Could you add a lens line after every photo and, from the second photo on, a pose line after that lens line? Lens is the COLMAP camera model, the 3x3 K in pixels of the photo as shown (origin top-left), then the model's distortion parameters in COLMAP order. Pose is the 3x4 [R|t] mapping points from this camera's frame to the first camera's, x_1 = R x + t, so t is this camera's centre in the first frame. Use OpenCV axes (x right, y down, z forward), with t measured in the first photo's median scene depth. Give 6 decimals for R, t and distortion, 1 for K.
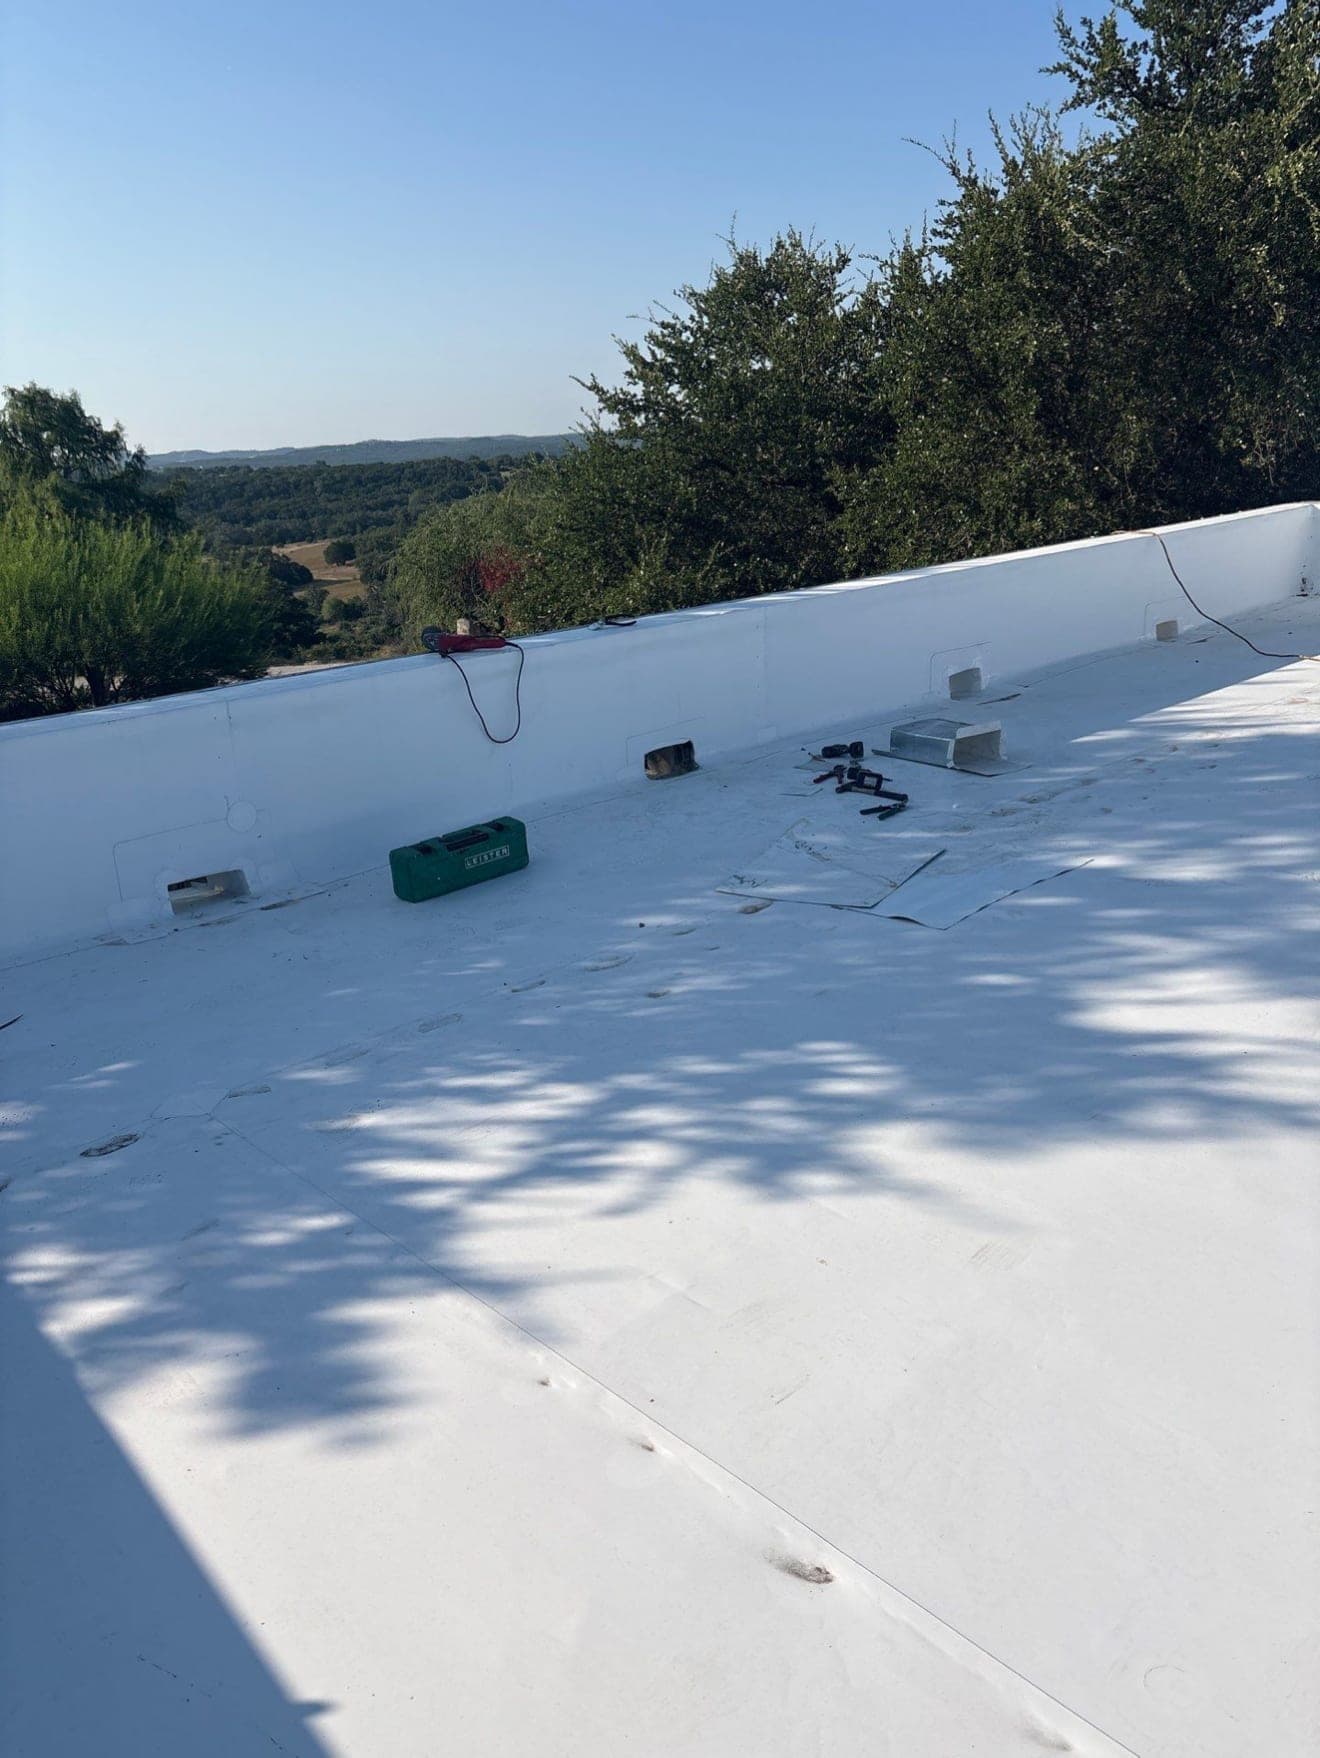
lens RADIAL K [[1225.9, 0, 660.0], [0, 1225.9, 879.0], [0, 0, 1]] dist [-0.100537, 0.003457]
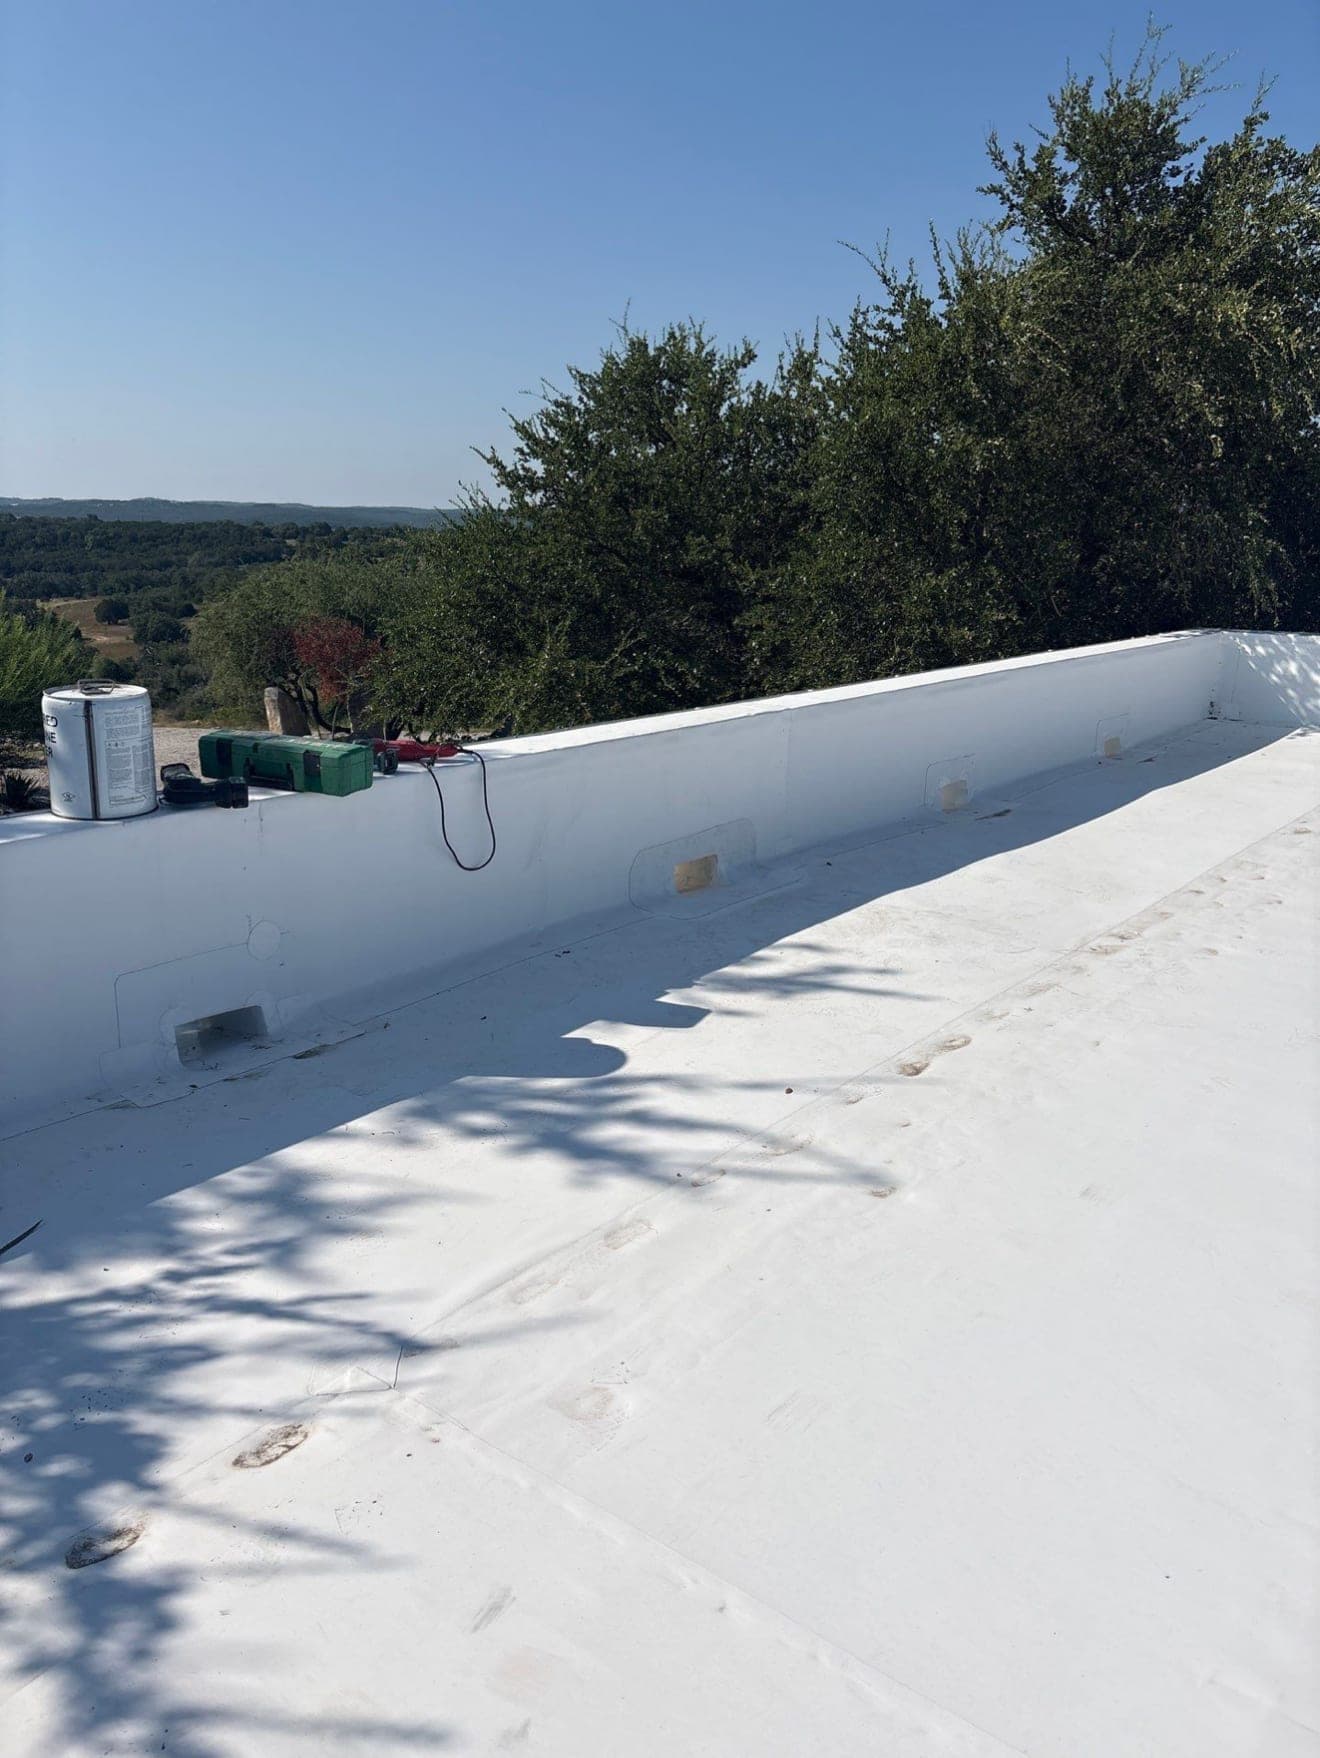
lens RADIAL K [[1225.9, 0, 660.0], [0, 1225.9, 879.0], [0, 0, 1]] dist [-0.100537, 0.003457]
pose [[0.981444, 0.029955, 0.189396, -0.088073], [-0.017223, 0.997501, -0.068518, -0.015004], [-0.190976, 0.063985, 0.979507, 0.058042]]
